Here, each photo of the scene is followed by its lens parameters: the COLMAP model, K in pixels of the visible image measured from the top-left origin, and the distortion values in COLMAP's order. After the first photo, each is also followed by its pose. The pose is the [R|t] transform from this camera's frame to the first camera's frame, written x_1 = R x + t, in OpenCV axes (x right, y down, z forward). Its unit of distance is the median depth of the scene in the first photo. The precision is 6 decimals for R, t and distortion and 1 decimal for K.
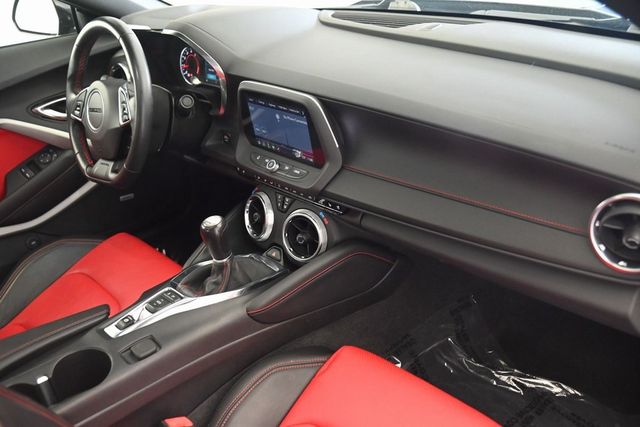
lens RADIAL K [[584.1, 0, 321.7], [0, 584.1, 211.1], [0, 0, 1]] dist [-0.020191, 0.000000]
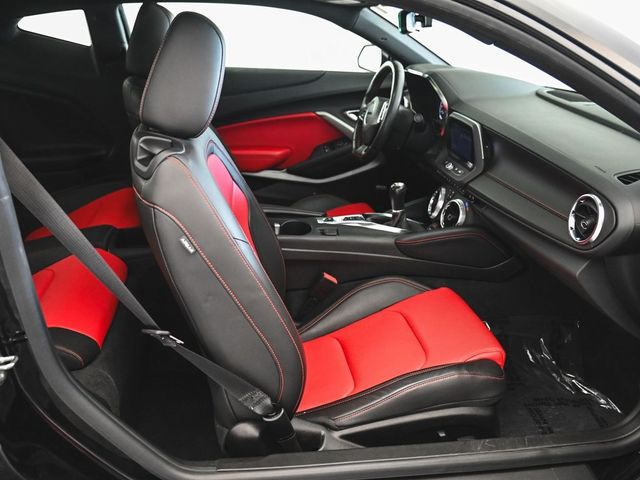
lens RADIAL K [[565.5, 0, 321.2], [0, 565.5, 239.7], [0, 0, 1]] dist [-0.069734, 0.002287]
pose [[0.808217, 0.316717, -0.496463, 0.444812], [-0.354881, 0.934727, 0.018577, 0.197095], [0.469941, 0.161171, 0.867859, -0.414570]]
